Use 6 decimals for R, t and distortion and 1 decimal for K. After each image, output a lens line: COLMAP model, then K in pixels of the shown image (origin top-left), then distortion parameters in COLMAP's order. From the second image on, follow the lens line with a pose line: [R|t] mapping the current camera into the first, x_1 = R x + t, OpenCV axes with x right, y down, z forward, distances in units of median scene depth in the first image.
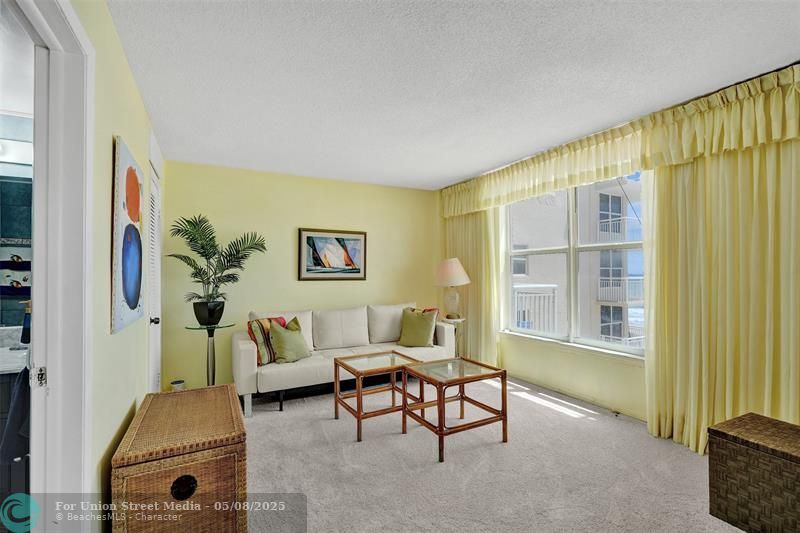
lens RADIAL K [[362.0, 0, 404.1], [0, 362.0, 267.6], [0, 0, 1]] dist [-0.001117, 0.000093]
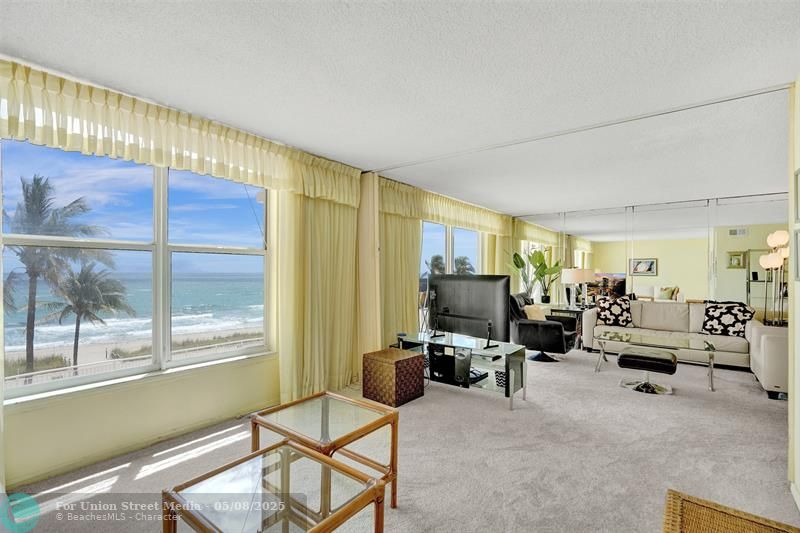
lens RADIAL K [[362.0, 0, 397.9], [0, 362.0, 271.2], [0, 0, 1]] dist [-0.001117, 0.000093]
pose [[-0.384236, 0.000148, 0.923235, -0.467210], [-0.014332, 0.999879, -0.006125, -0.003126], [-0.923124, -0.015585, -0.384187, 0.910611]]
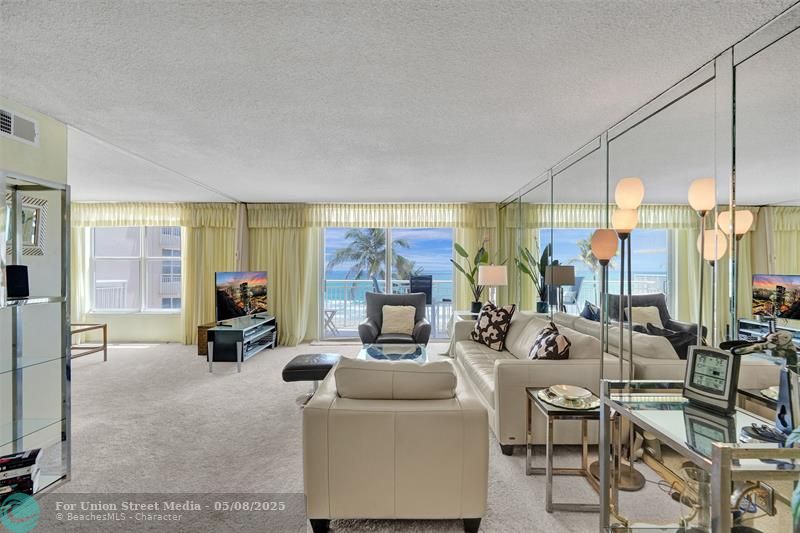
lens RADIAL K [[362.0, 0, 408.8], [0, 362.0, 269.1], [0, 0, 1]] dist [-0.001117, 0.000093]
pose [[0.459693, 0.003807, 0.888070, -0.541872], [-0.018457, 0.999816, 0.005268, -0.037882], [-0.887886, -0.018813, 0.459678, -1.027720]]
